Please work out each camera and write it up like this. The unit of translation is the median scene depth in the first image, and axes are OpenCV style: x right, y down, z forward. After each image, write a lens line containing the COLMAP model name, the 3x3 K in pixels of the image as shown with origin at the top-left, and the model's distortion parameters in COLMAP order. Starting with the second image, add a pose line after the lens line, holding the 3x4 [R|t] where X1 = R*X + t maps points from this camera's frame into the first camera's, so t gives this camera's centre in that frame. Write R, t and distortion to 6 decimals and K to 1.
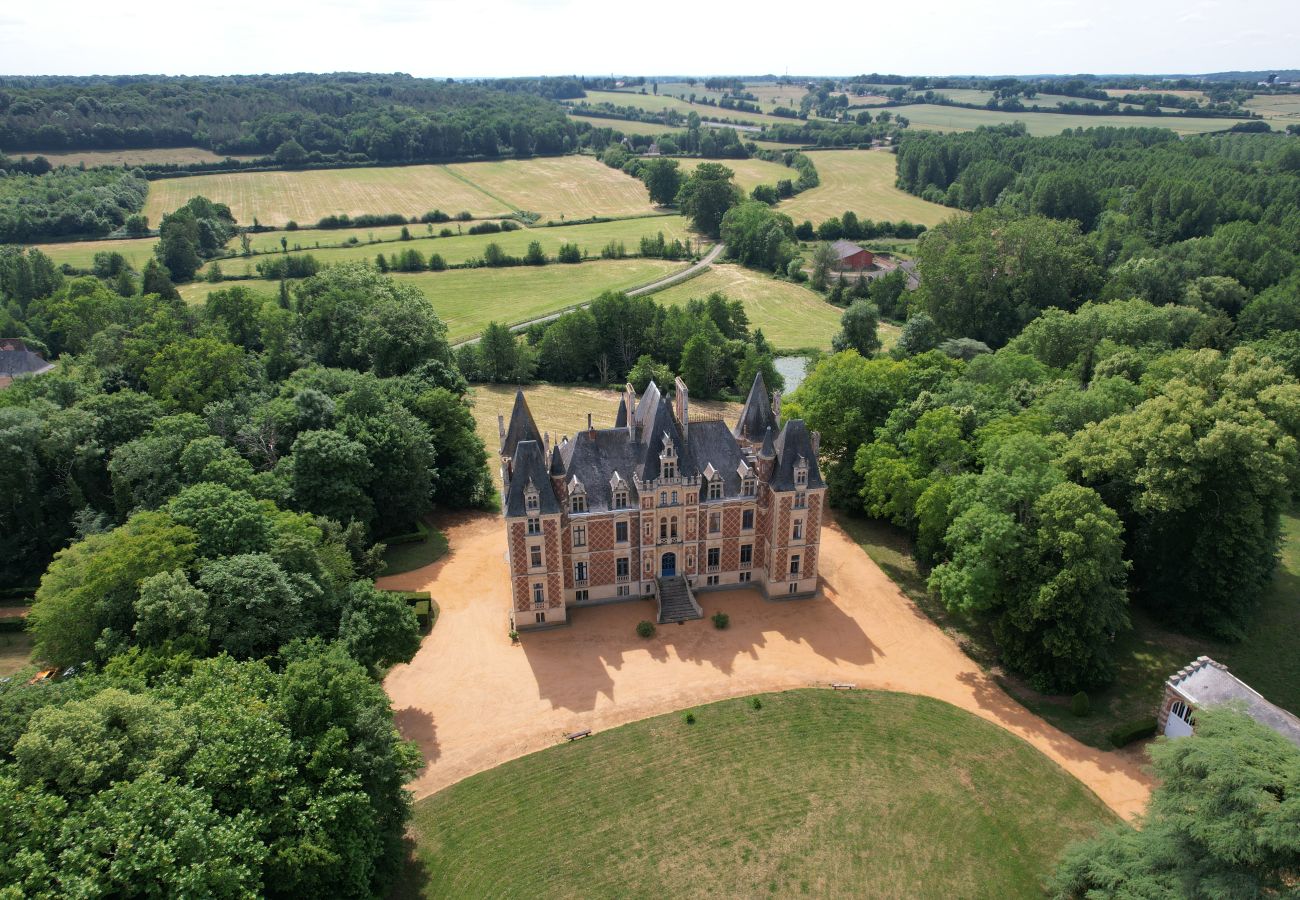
lens RADIAL K [[859.6, 0, 652.9], [0, 859.6, 454.2], [0, 0, 1]] dist [-0.065181, 0.058047]
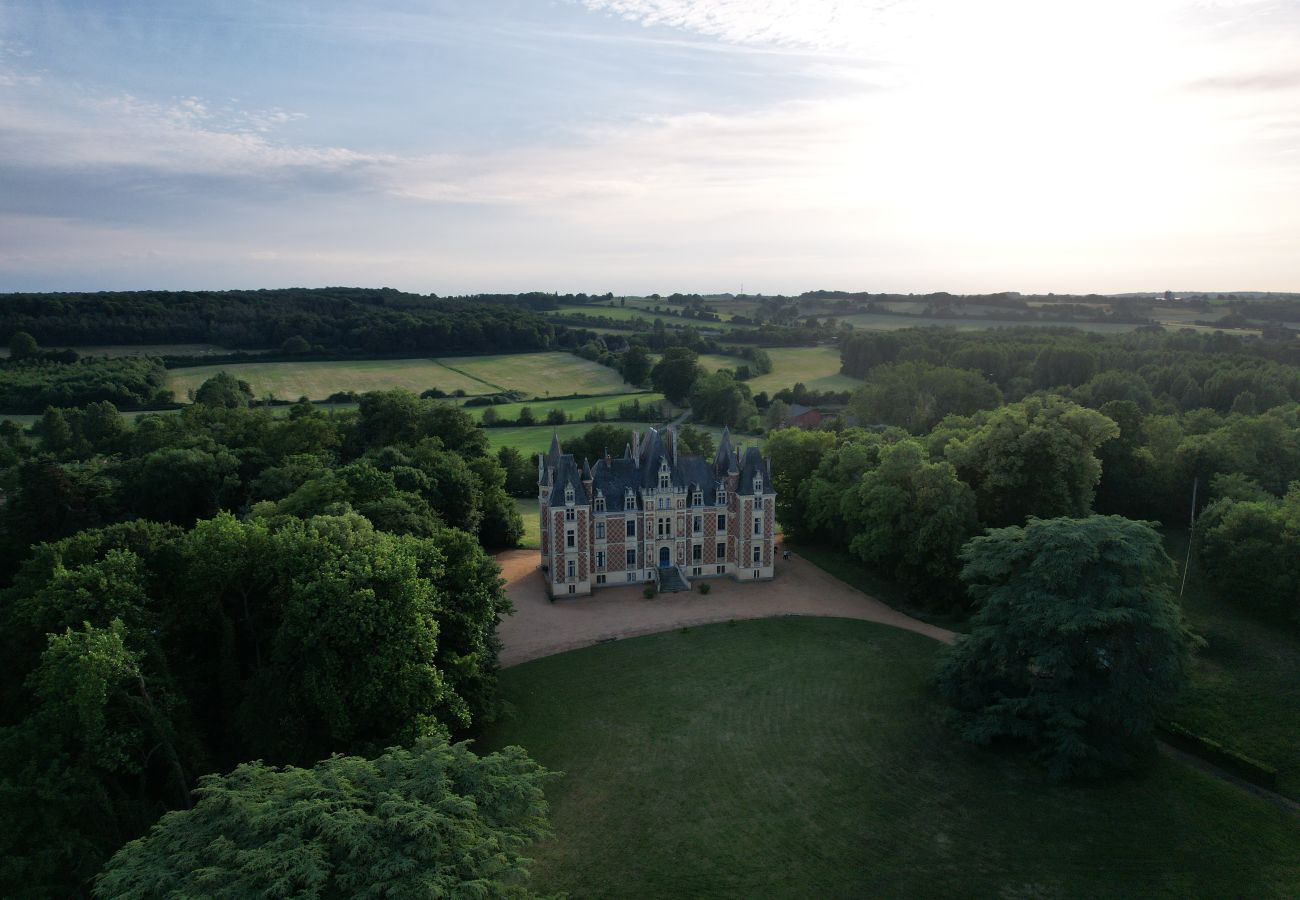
lens RADIAL K [[859.6, 0, 652.9], [0, 859.6, 454.2], [0, 0, 1]] dist [-0.065181, 0.058047]
pose [[0.999172, -0.006336, 0.040189, -0.054478], [0.015635, 0.971748, -0.235503, 0.294844], [-0.037561, 0.235936, 0.971042, -0.362280]]
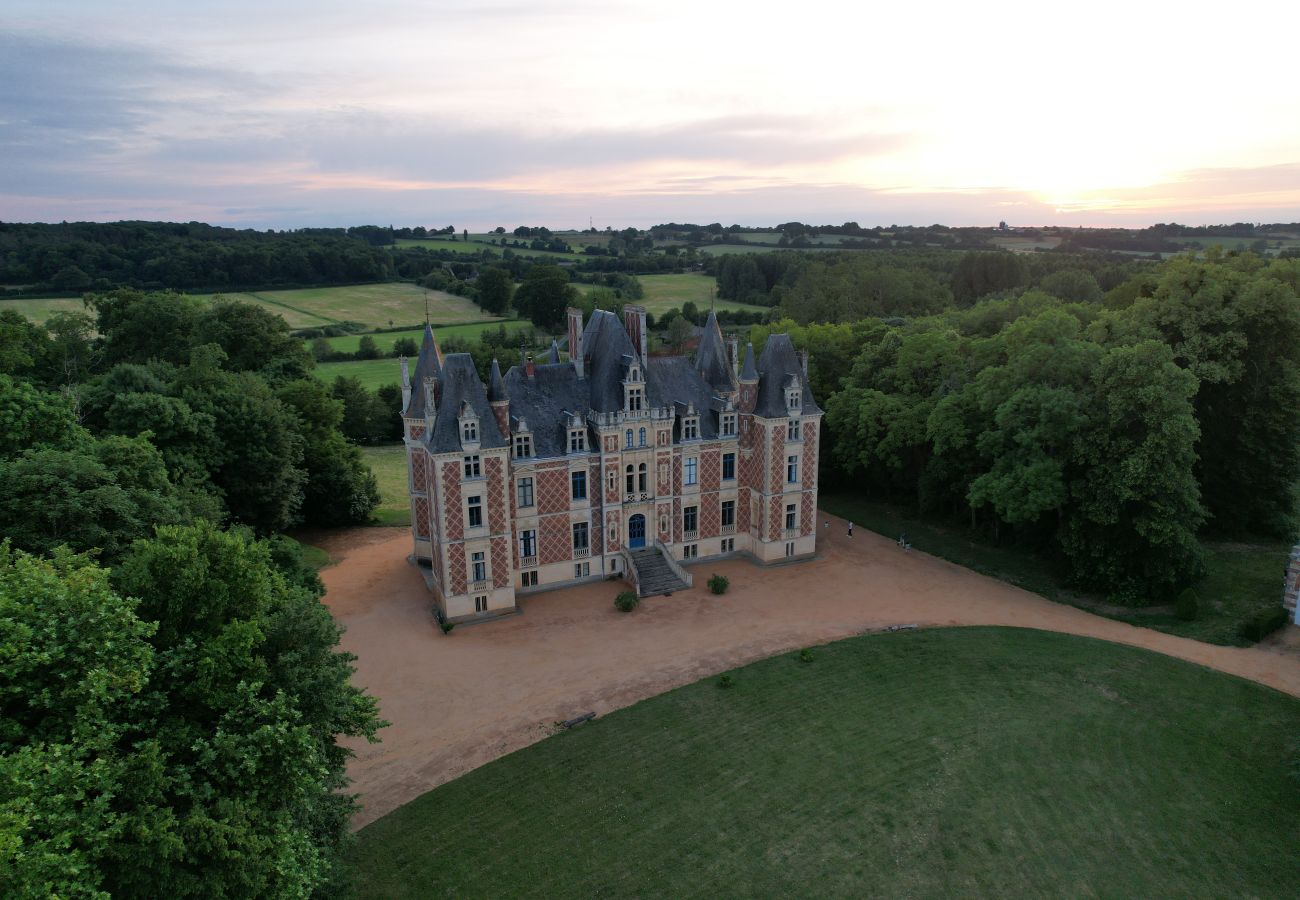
lens RADIAL K [[859.6, 0, 652.9], [0, 859.6, 454.2], [0, 0, 1]] dist [-0.065181, 0.058047]
pose [[0.975825, -0.057774, 0.210778, -0.130329], [0.092897, 0.982614, -0.160747, 0.189639], [-0.197827, 0.176442, 0.964227, 0.234207]]
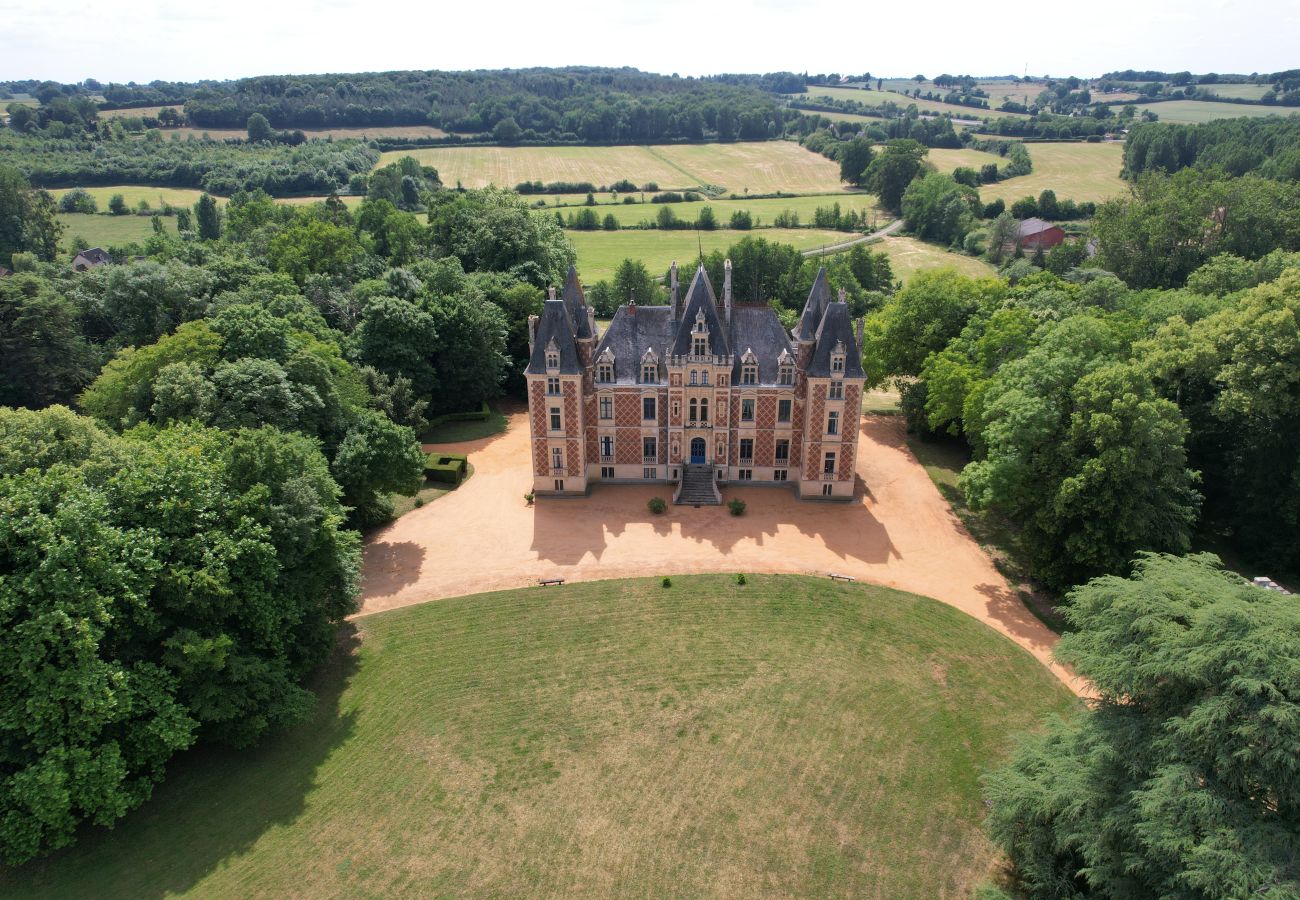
lens RADIAL K [[859.6, 0, 652.9], [0, 859.6, 454.2], [0, 0, 1]] dist [-0.065181, 0.058047]
pose [[0.969019, 0.098376, -0.226548, 0.191078], [-0.099122, 0.995042, 0.008112, 0.131401], [0.226222, 0.014595, 0.973966, 0.048697]]
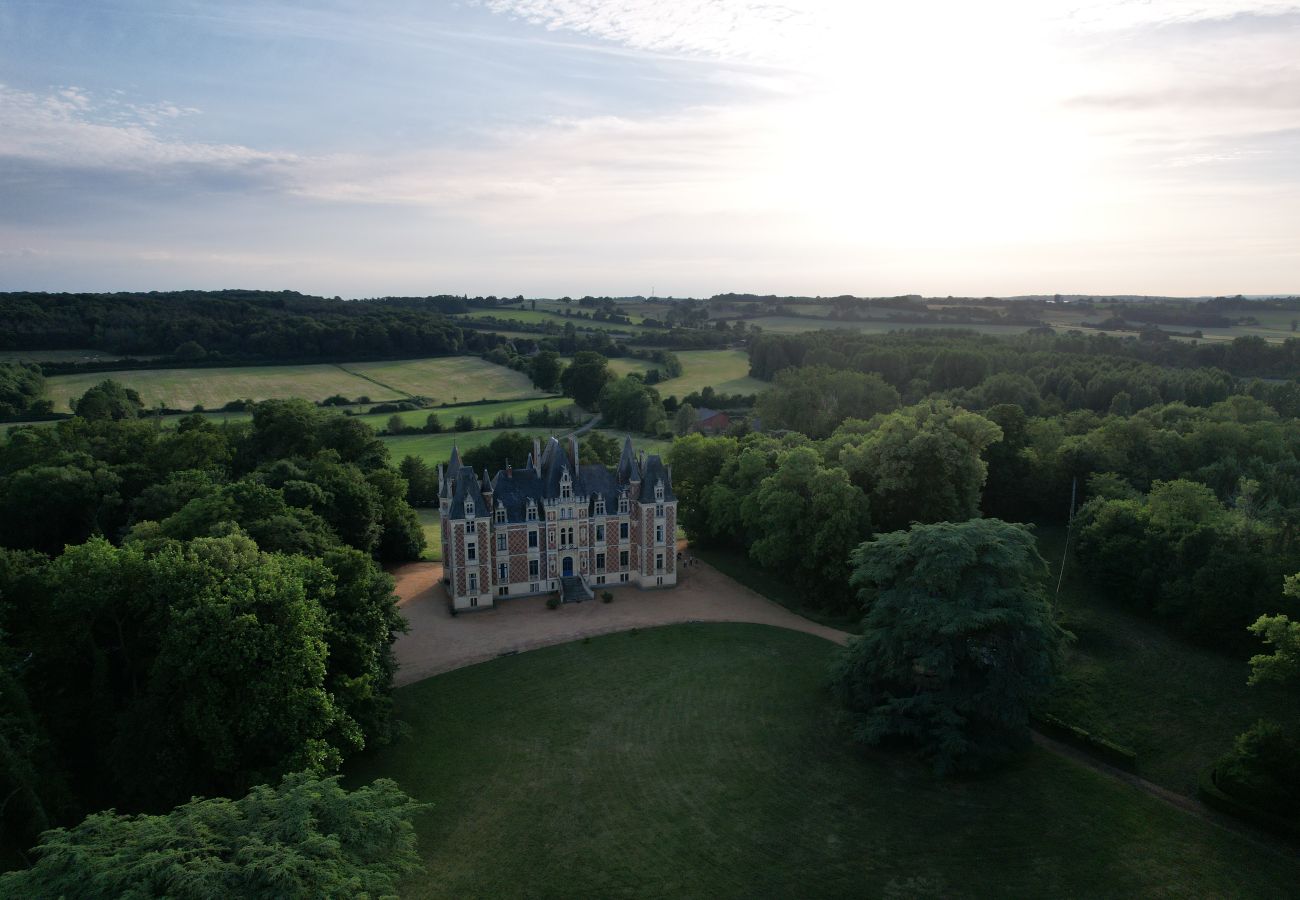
lens RADIAL K [[859.6, 0, 652.9], [0, 859.6, 454.2], [0, 0, 1]] dist [-0.065181, 0.058047]
pose [[0.990054, -0.022414, 0.138894, -0.033154], [0.054874, 0.970559, -0.234530, 0.285826], [-0.129548, 0.239819, 0.962135, -0.370243]]
